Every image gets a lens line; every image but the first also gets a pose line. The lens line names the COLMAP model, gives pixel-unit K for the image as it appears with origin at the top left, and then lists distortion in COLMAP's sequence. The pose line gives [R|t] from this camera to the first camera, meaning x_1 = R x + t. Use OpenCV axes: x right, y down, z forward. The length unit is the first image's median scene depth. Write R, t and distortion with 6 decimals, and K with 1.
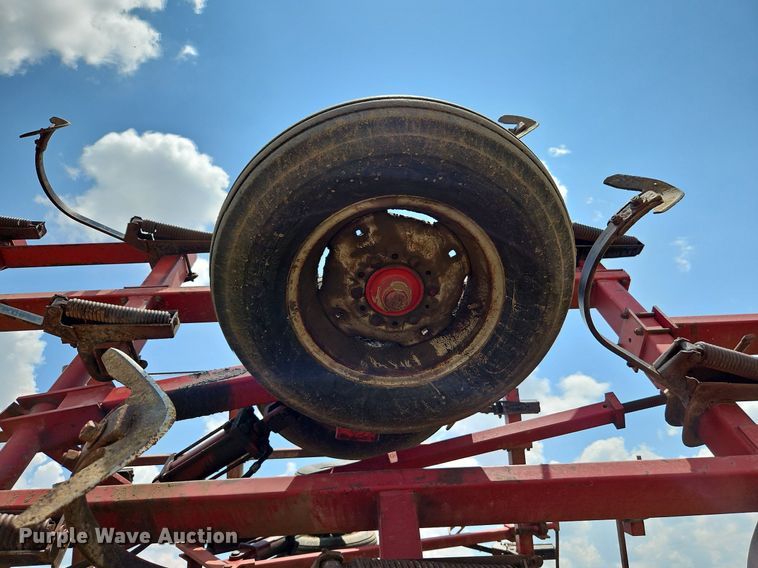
lens RADIAL K [[517.6, 0, 385.1], [0, 517.6, 287.8], [0, 0, 1]] dist [0.056253, -0.049603]
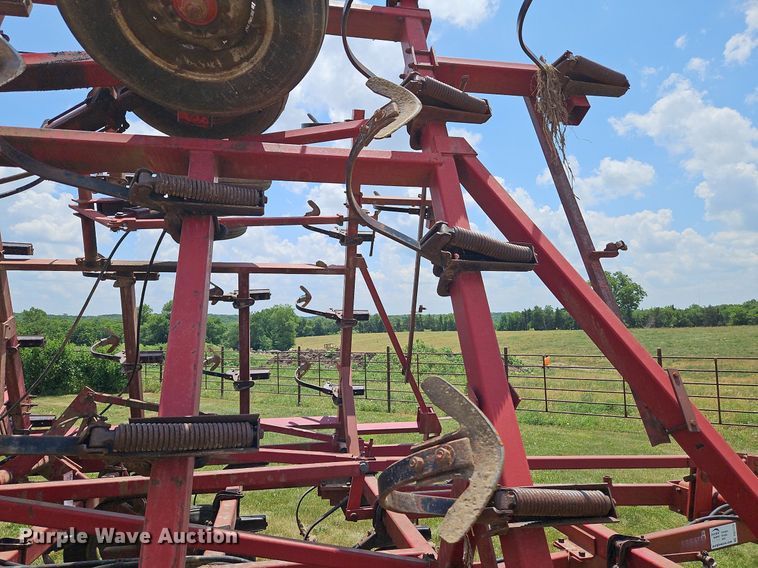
lens RADIAL K [[512.7, 0, 369.1], [0, 512.7, 280.2], [0, 0, 1]] dist [0.031398, -0.003364]
pose [[0.985132, 0.063300, 0.159711, 0.280871], [-0.132547, 0.871482, 0.472176, -0.062488], [-0.109297, -0.486325, 0.866915, -0.547069]]
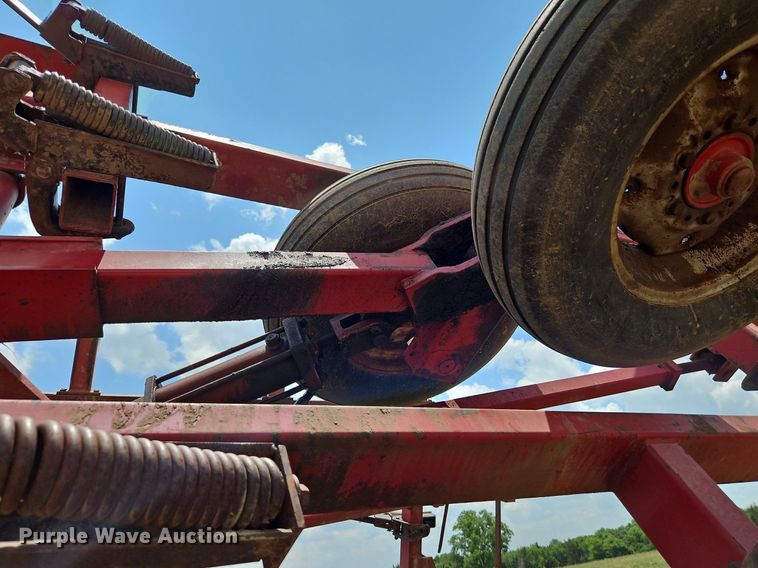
lens RADIAL K [[523.4, 0, 377.7], [0, 523.4, 272.7], [0, 0, 1]] dist [0.050990, -0.052622]
pose [[0.894045, 0.172203, 0.413558, -0.660636], [-0.182180, 0.983143, -0.015530, 0.233363], [-0.409261, -0.061457, 0.910345, 0.480353]]
